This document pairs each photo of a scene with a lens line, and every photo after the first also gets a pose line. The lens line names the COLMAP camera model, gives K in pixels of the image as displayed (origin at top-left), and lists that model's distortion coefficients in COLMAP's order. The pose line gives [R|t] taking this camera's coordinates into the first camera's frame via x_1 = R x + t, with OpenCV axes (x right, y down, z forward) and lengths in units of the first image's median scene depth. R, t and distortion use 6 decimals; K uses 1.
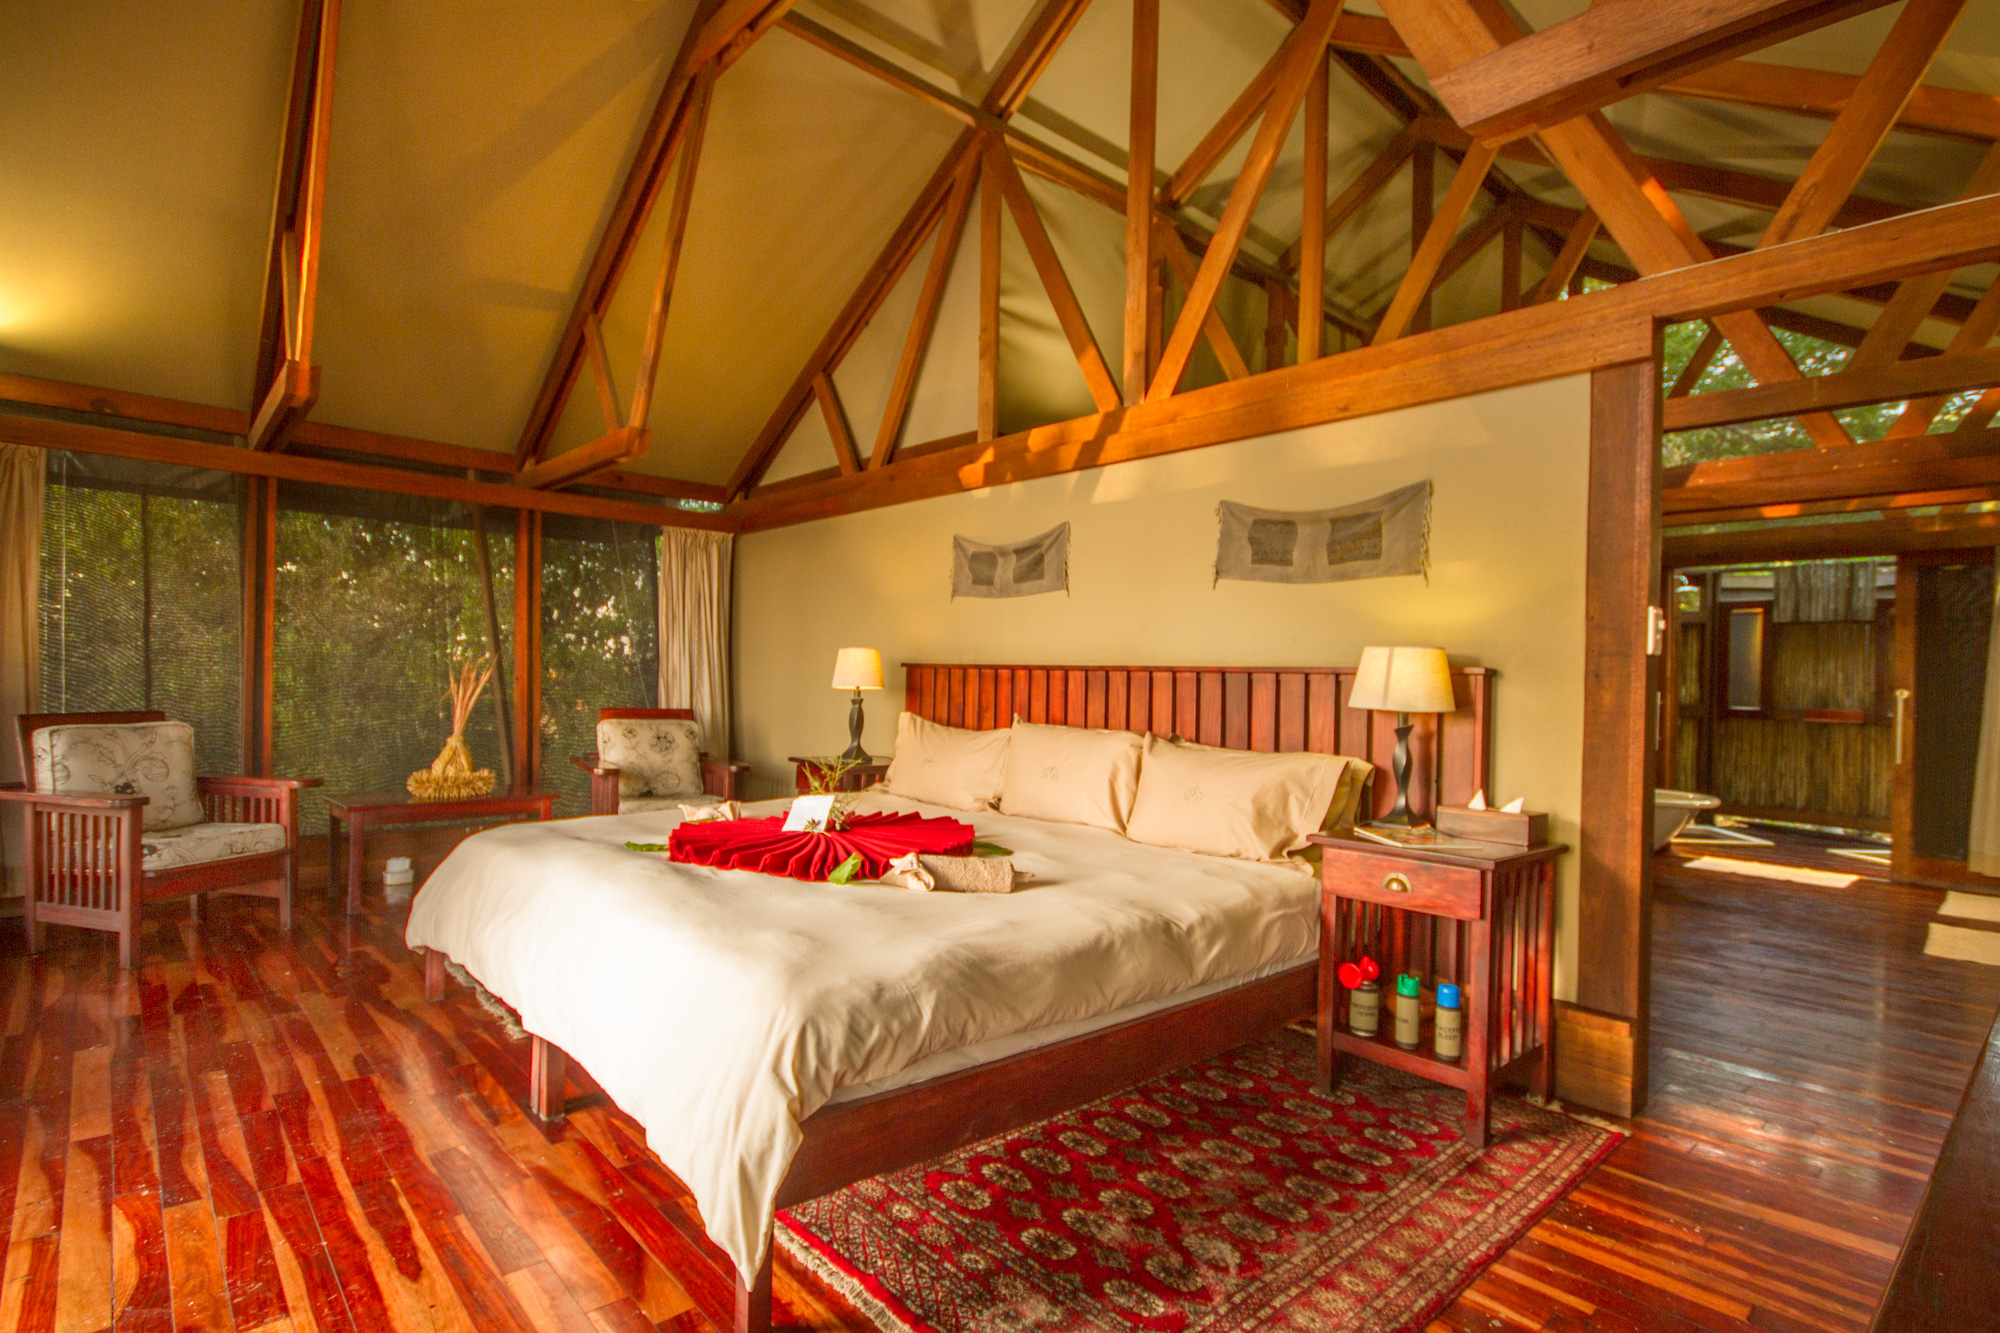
lens RADIAL K [[986.0, 0, 1000.0], [0, 986.0, 666.5], [0, 0, 1]] dist [0.001273, -0.000089]
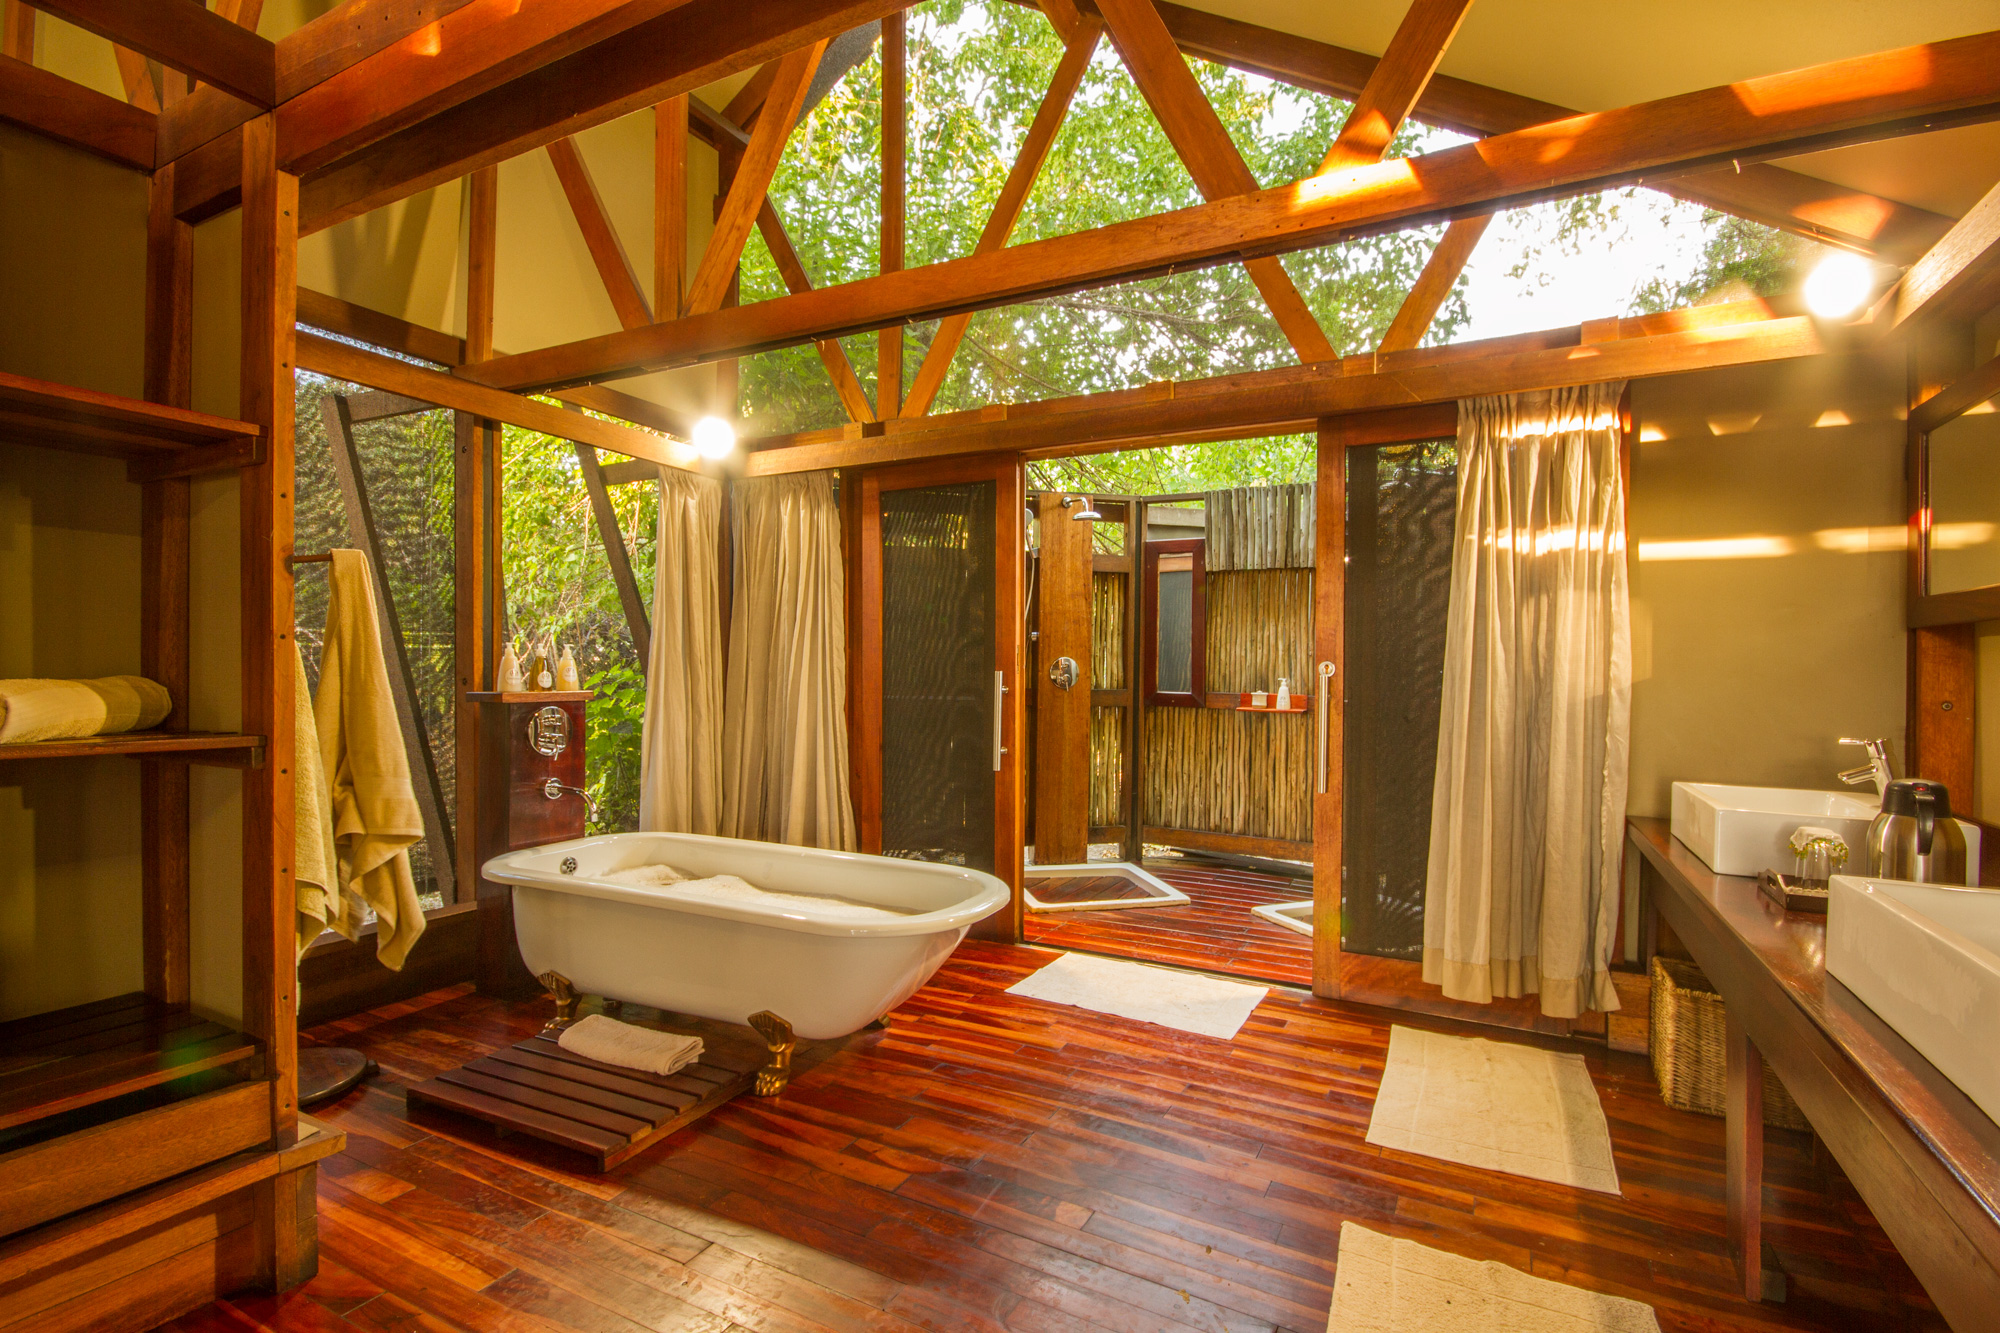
lens RADIAL K [[986.0, 0, 1000.0], [0, 986.0, 666.5], [0, 0, 1]] dist [0.001273, -0.000089]
pose [[0.930508, -0.015446, 0.365945, 0.267298], [0.011673, 0.999853, 0.012522, 0.009027], [-0.366085, -0.007380, 0.930552, 0.272710]]
